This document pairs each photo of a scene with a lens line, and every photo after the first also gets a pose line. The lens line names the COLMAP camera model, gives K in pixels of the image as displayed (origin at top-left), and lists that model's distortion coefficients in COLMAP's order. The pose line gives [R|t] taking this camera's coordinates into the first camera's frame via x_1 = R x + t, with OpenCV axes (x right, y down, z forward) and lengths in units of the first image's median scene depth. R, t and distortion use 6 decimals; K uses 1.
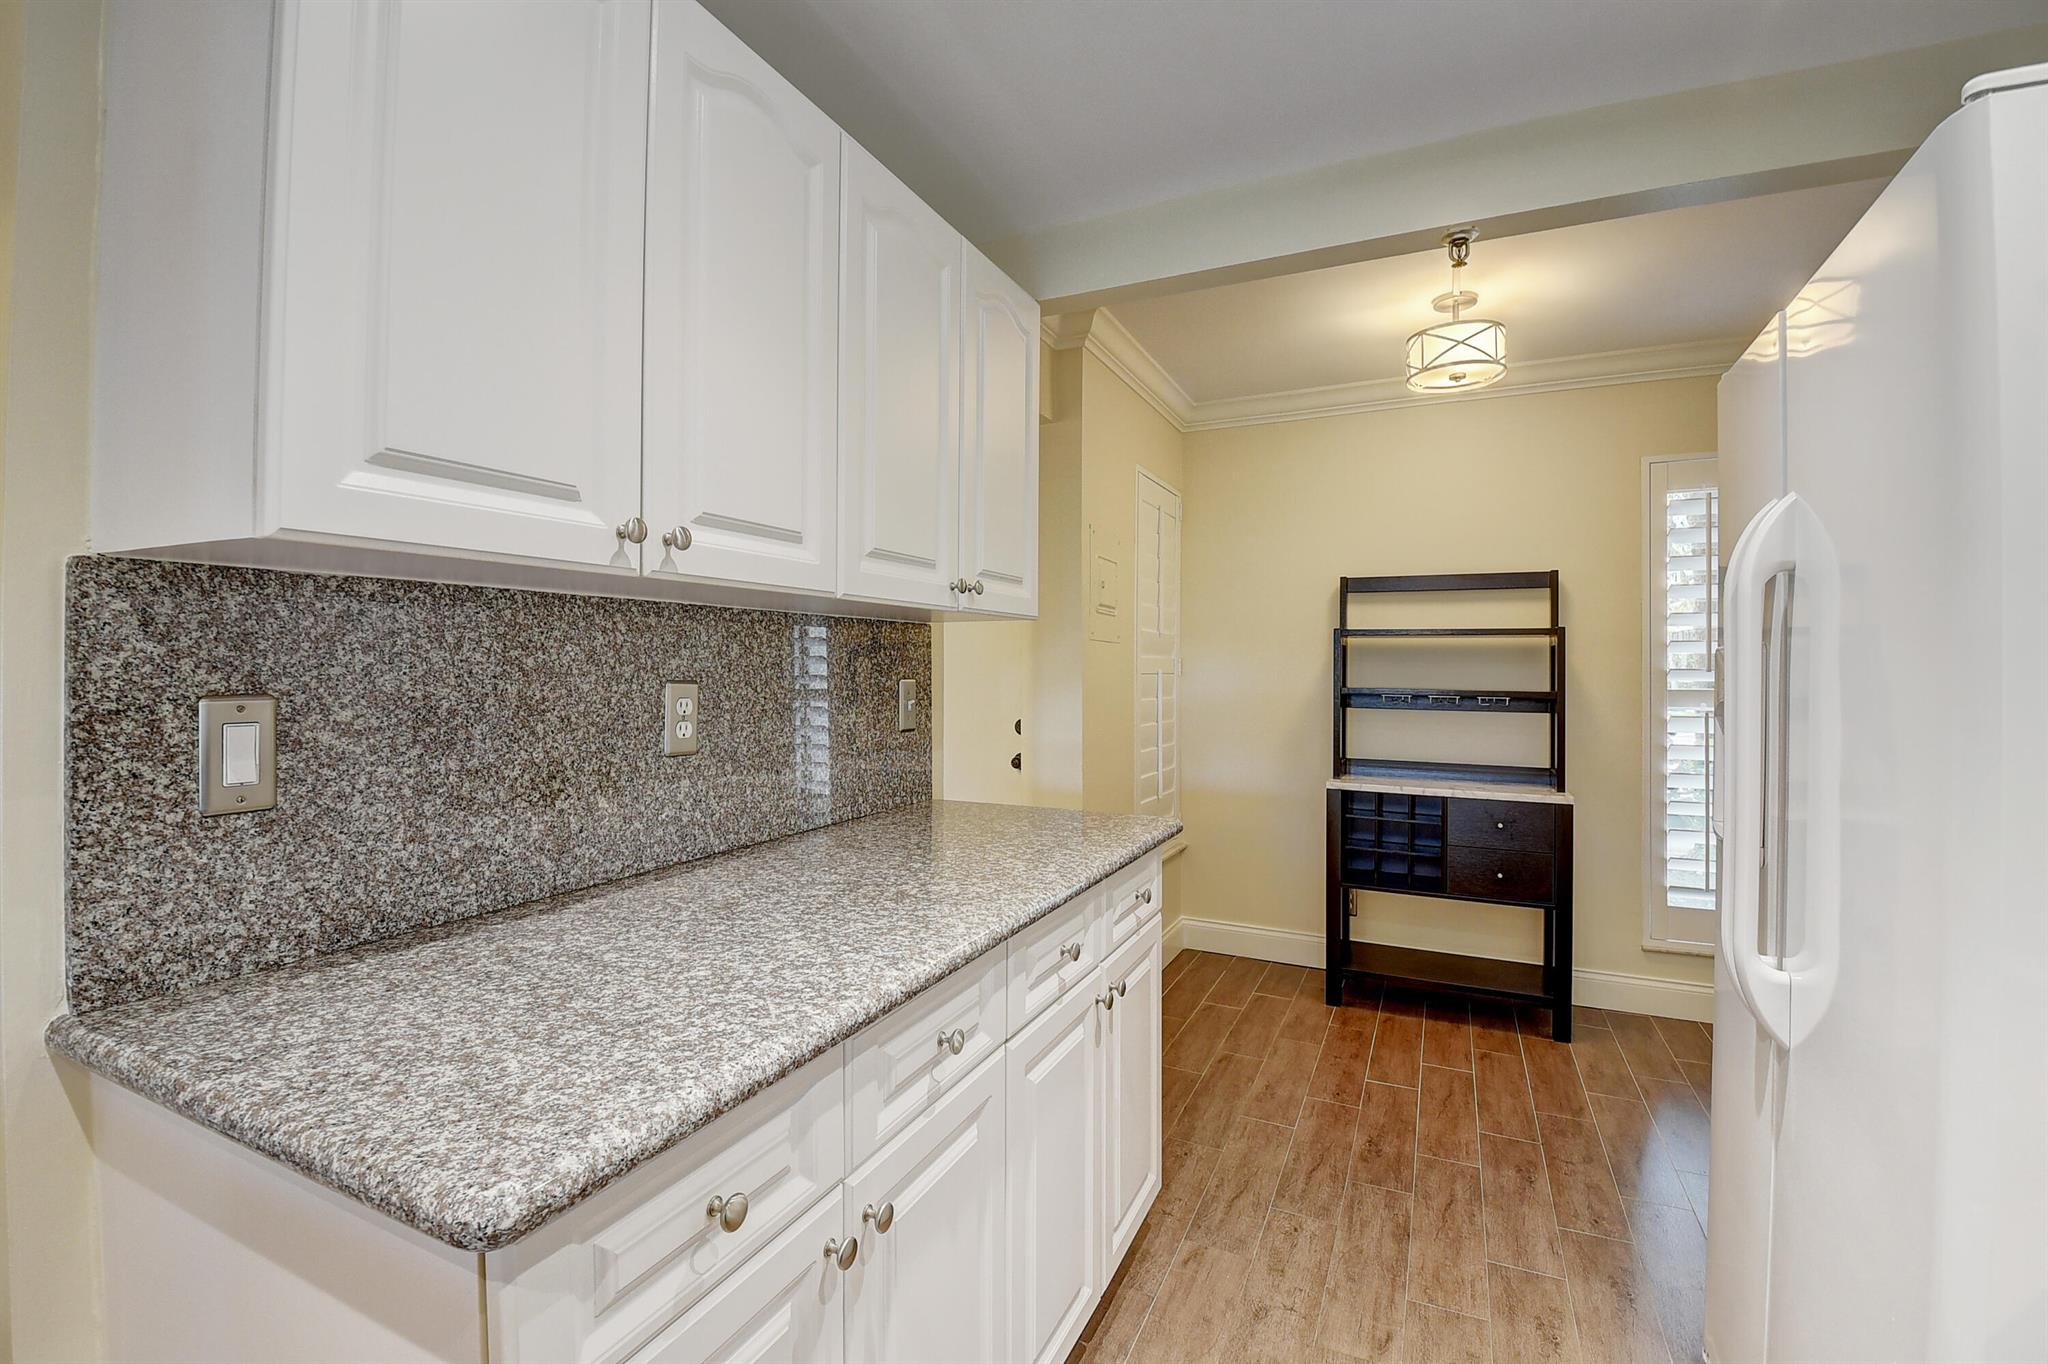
lens RADIAL K [[902.7, 0, 1015.7], [0, 902.7, 665.3], [0, 0, 1]] dist [0.001500, -0.019462]
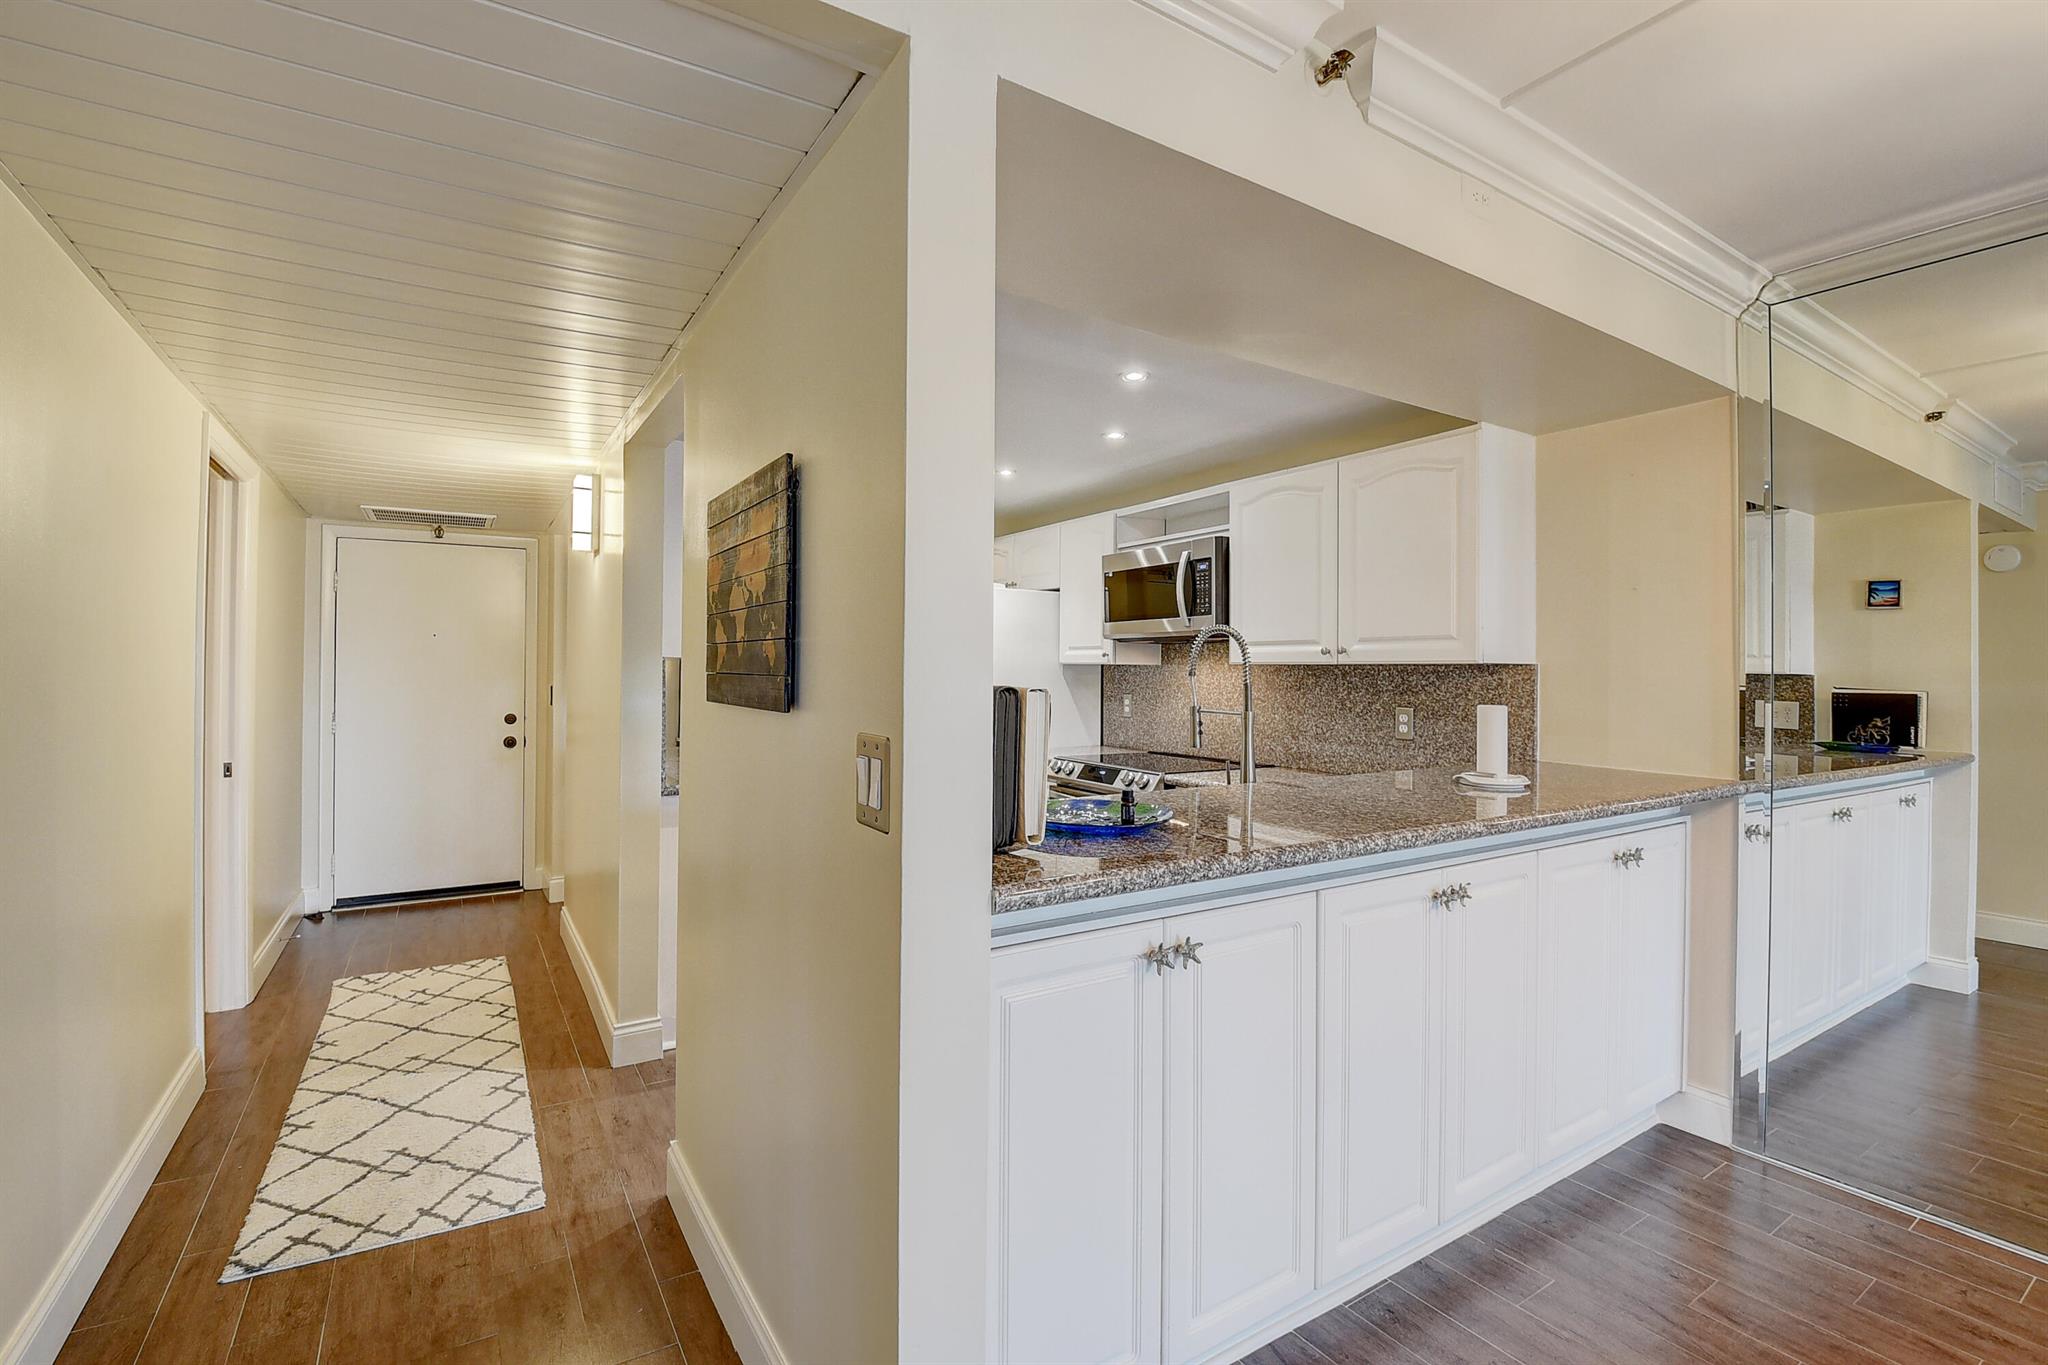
lens RADIAL K [[902.7, 0, 1015.7], [0, 902.7, 665.8], [0, 0, 1]] dist [0.001500, -0.019462]
pose [[0.532896, 0.011456, 0.846103, -2.869218], [-0.010178, 0.999923, -0.007128, -0.068805], [-0.846119, -0.004813, 0.532972, -1.820660]]
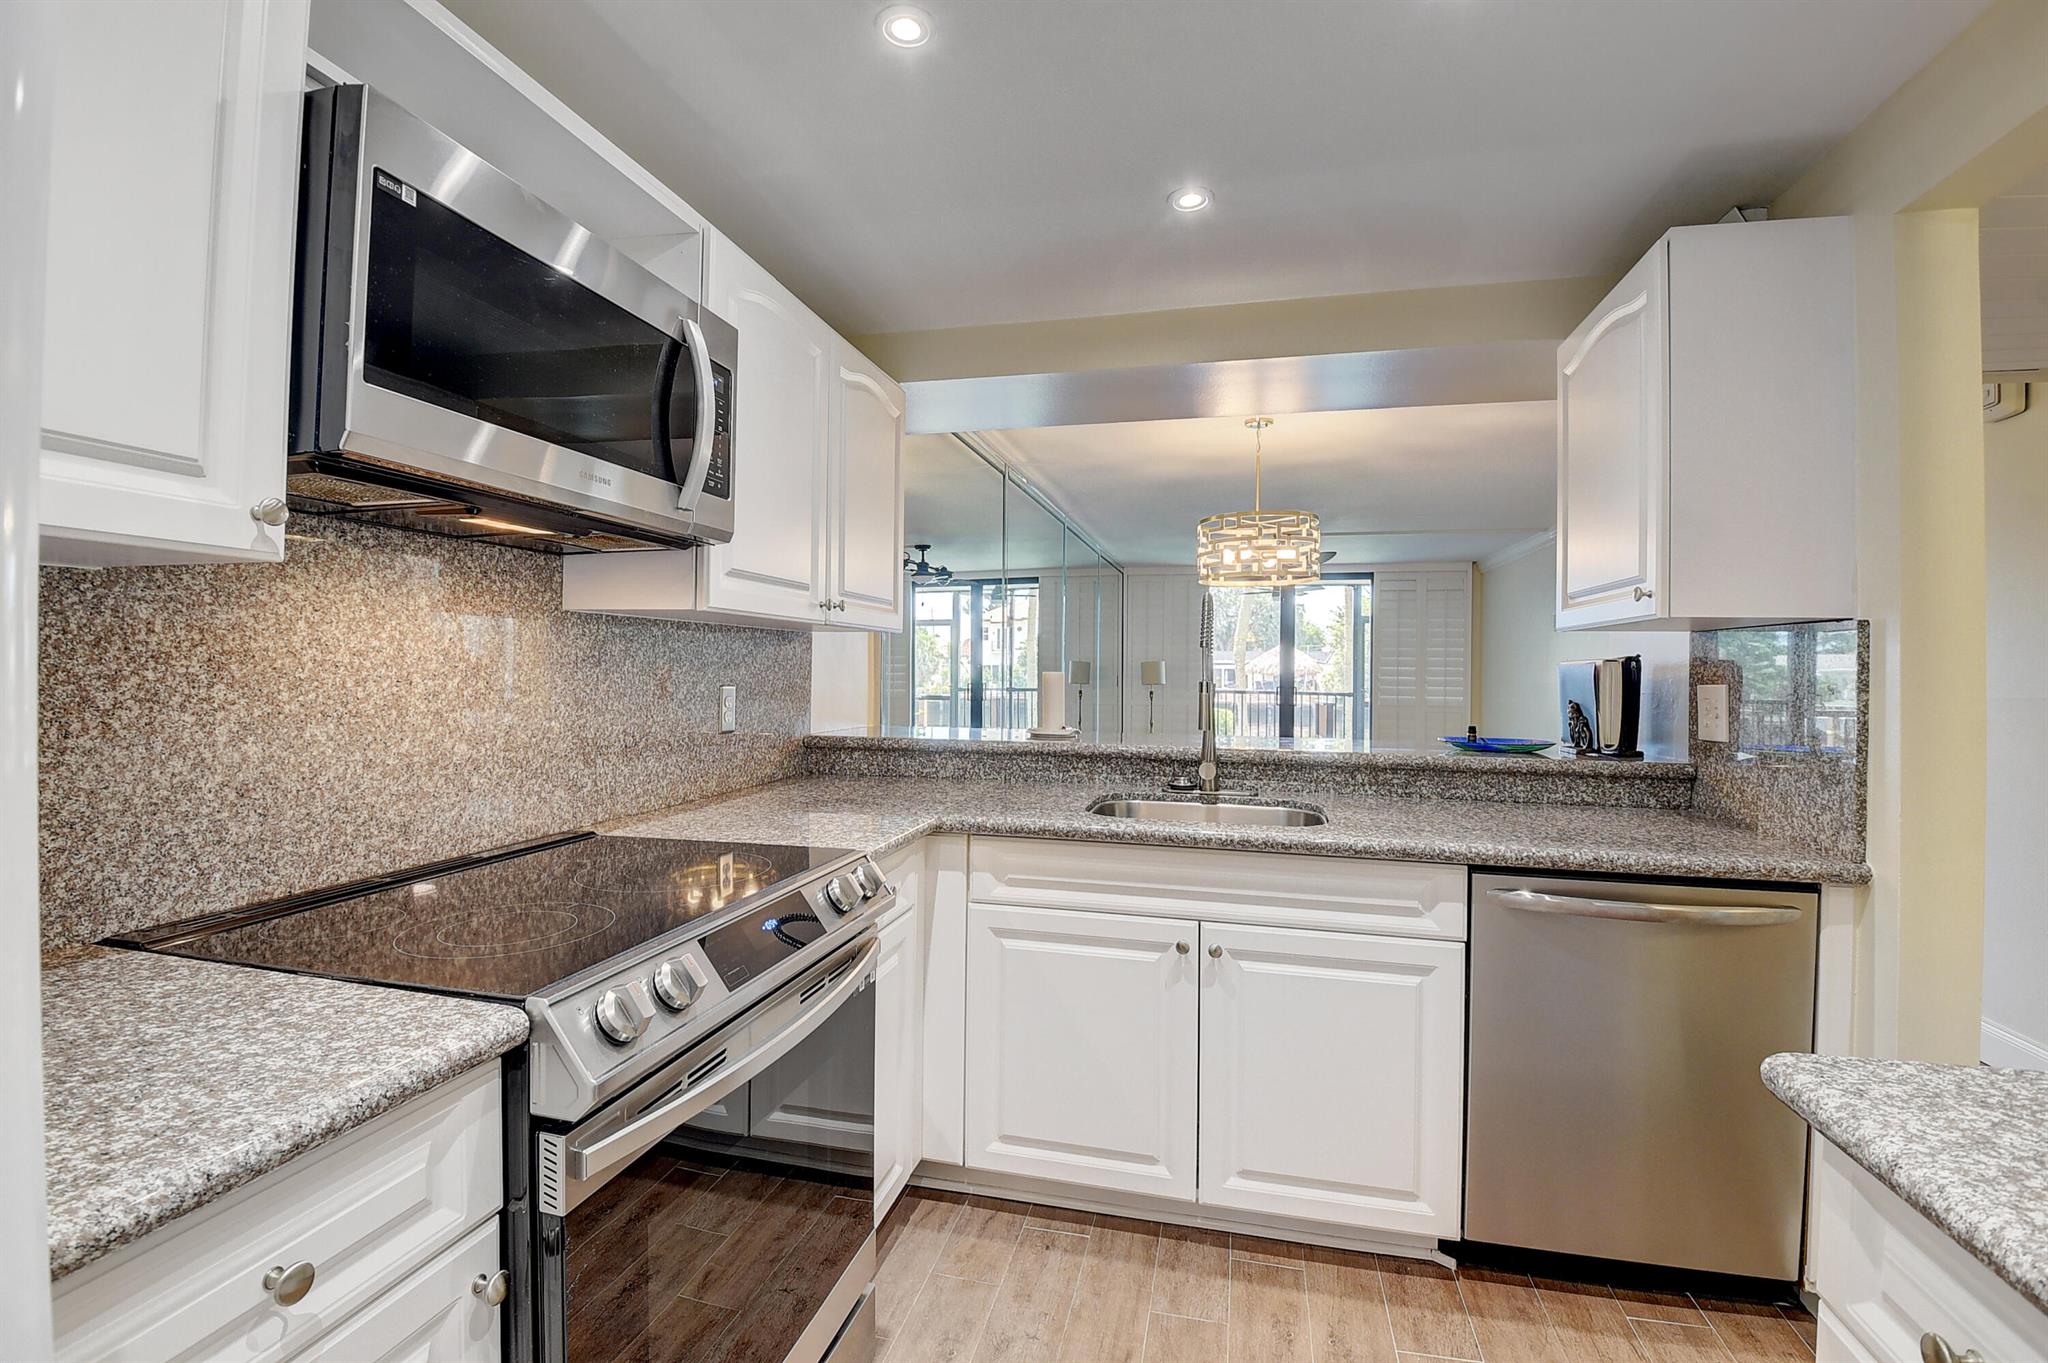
lens RADIAL K [[902.7, 0, 1015.7], [0, 902.7, 664.8], [0, 0, 1]] dist [0.001500, -0.019462]
pose [[-0.978414, -0.006965, -0.206535, 0.501262], [-0.006145, 0.999970, -0.004614, -0.003610], [0.206561, -0.003246, -0.978428, 1.201519]]
